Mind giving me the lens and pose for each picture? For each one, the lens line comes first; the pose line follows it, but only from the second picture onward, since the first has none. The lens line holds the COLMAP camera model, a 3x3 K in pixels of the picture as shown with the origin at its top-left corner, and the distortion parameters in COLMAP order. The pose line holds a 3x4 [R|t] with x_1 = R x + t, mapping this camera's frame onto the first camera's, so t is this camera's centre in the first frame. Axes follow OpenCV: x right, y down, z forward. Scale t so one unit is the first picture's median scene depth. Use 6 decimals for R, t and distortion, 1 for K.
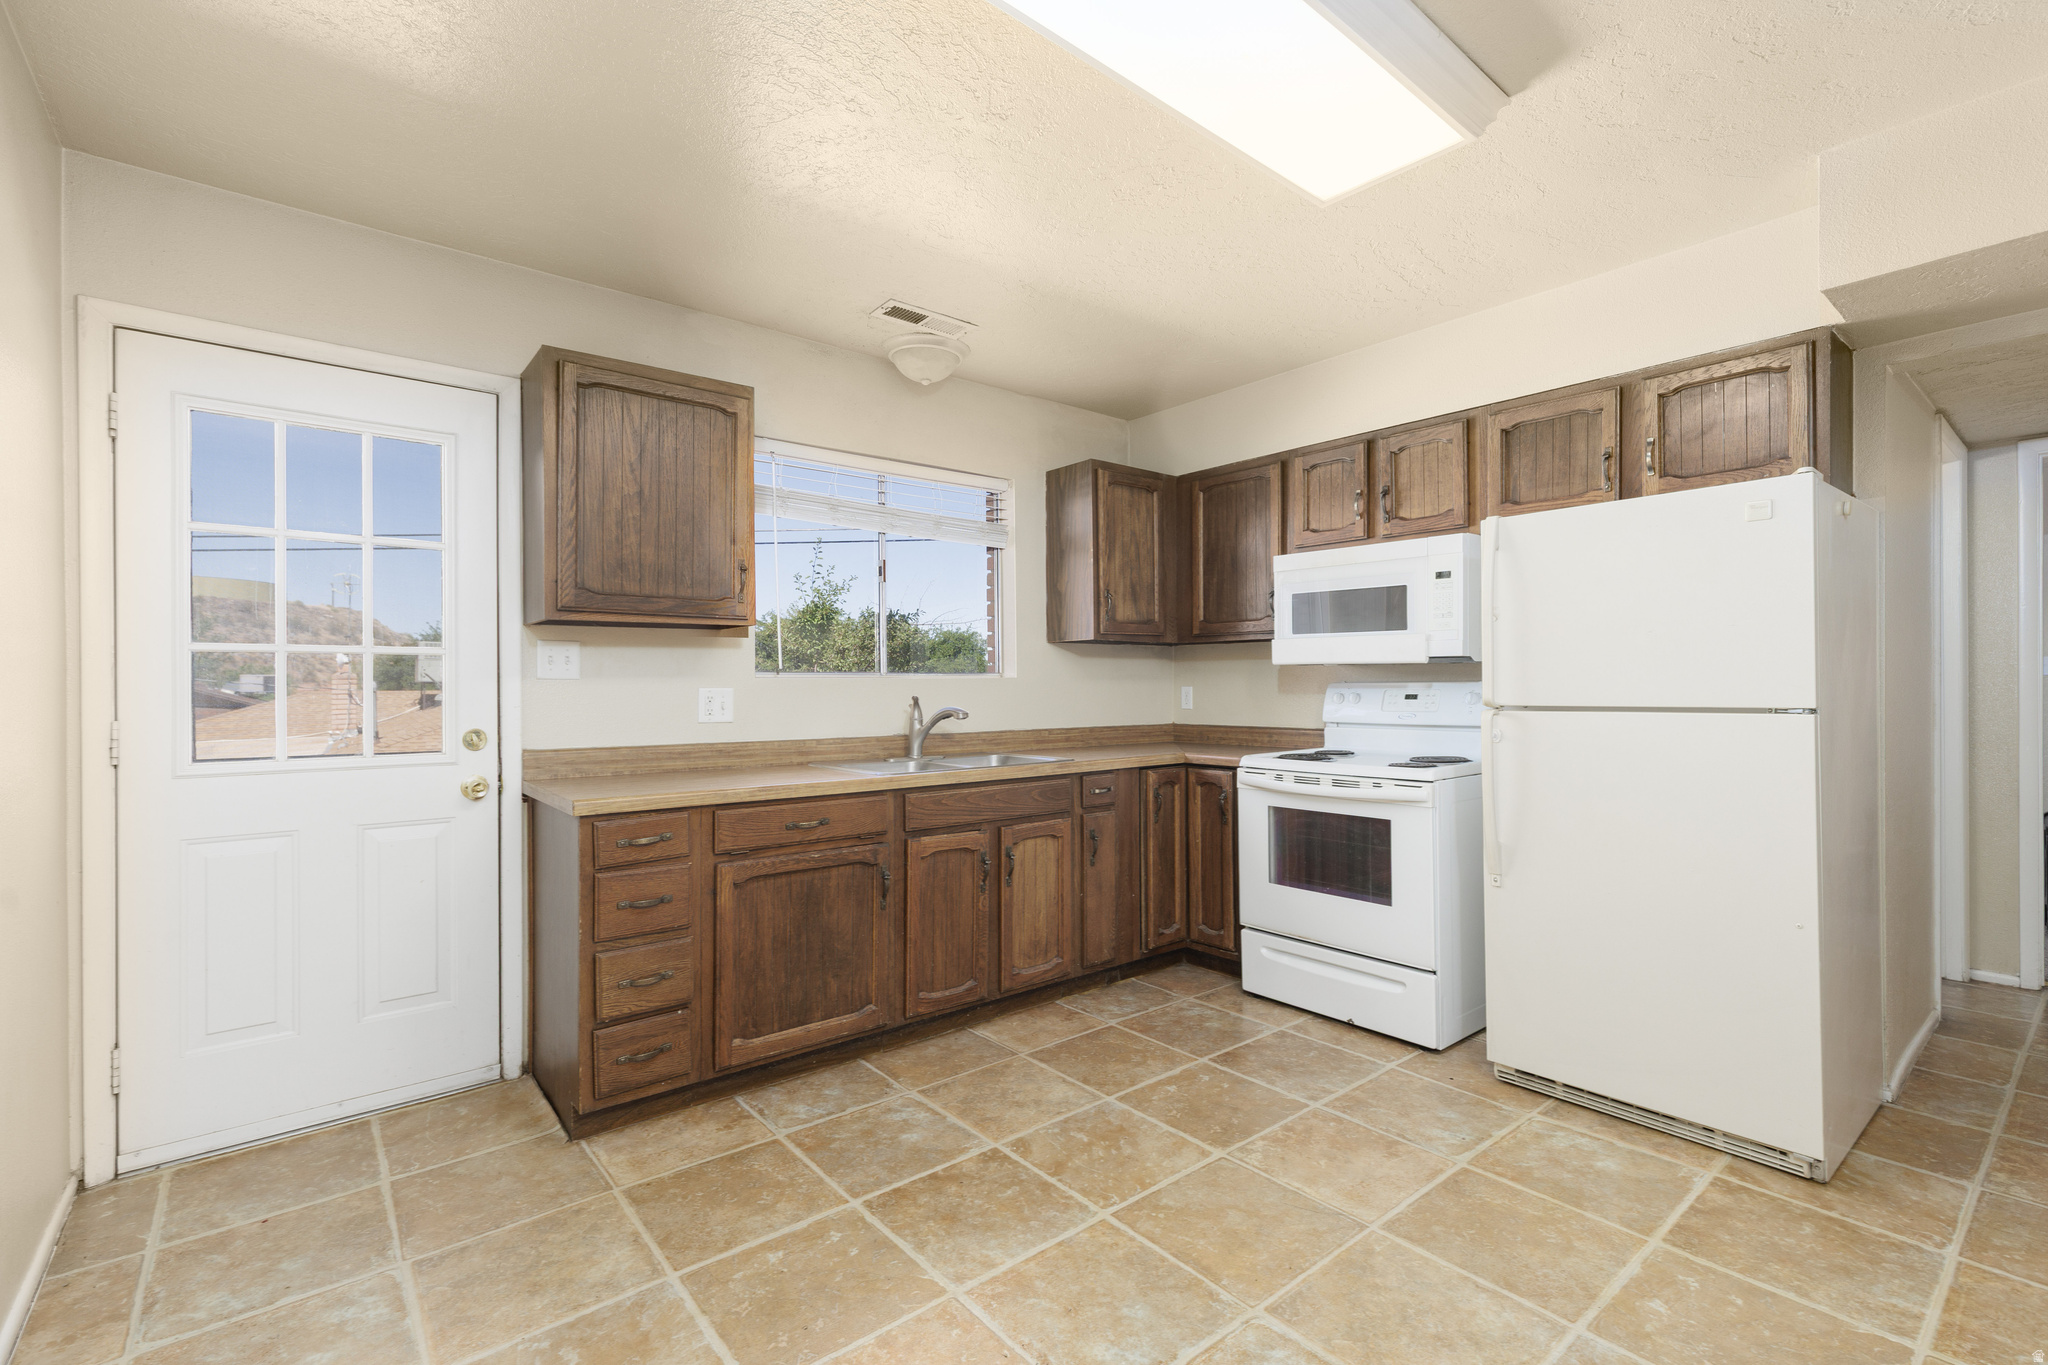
lens RADIAL K [[918.7, 0, 1036.8], [0, 918.7, 677.5], [0, 0, 1]] dist [0.012314, -0.000116]
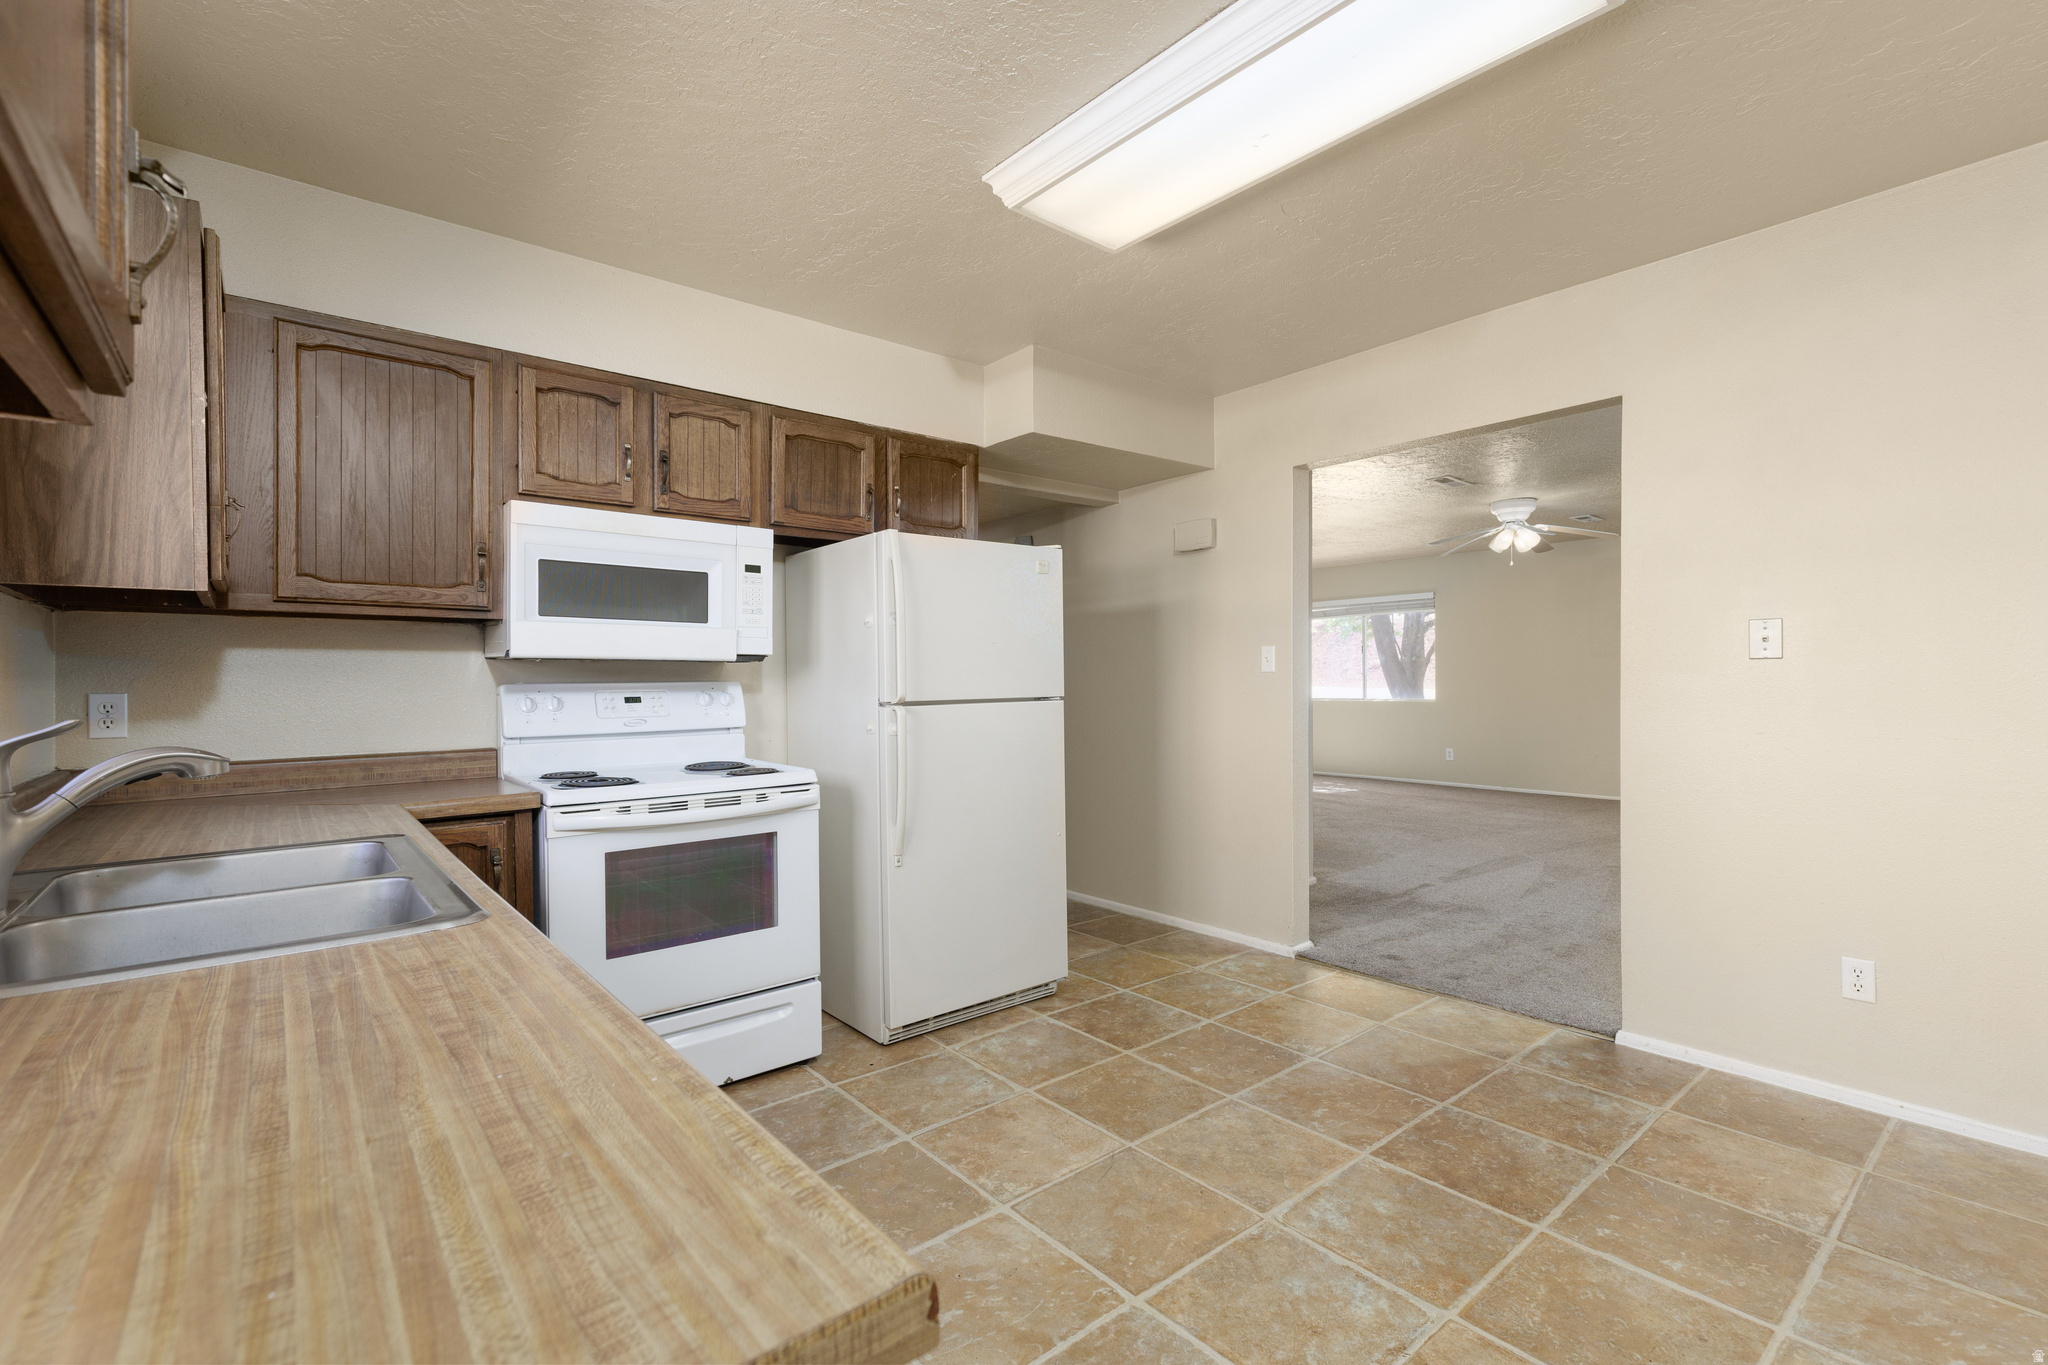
lens RADIAL K [[918.7, 0, 1036.1], [0, 918.7, 685.0], [0, 0, 1]] dist [0.012314, -0.000116]
pose [[-0.006898, 0.001505, 0.999975, -0.659412], [0.002398, 0.999996, -0.001489, 0.013364], [-0.999973, 0.002388, -0.006902, 0.929913]]
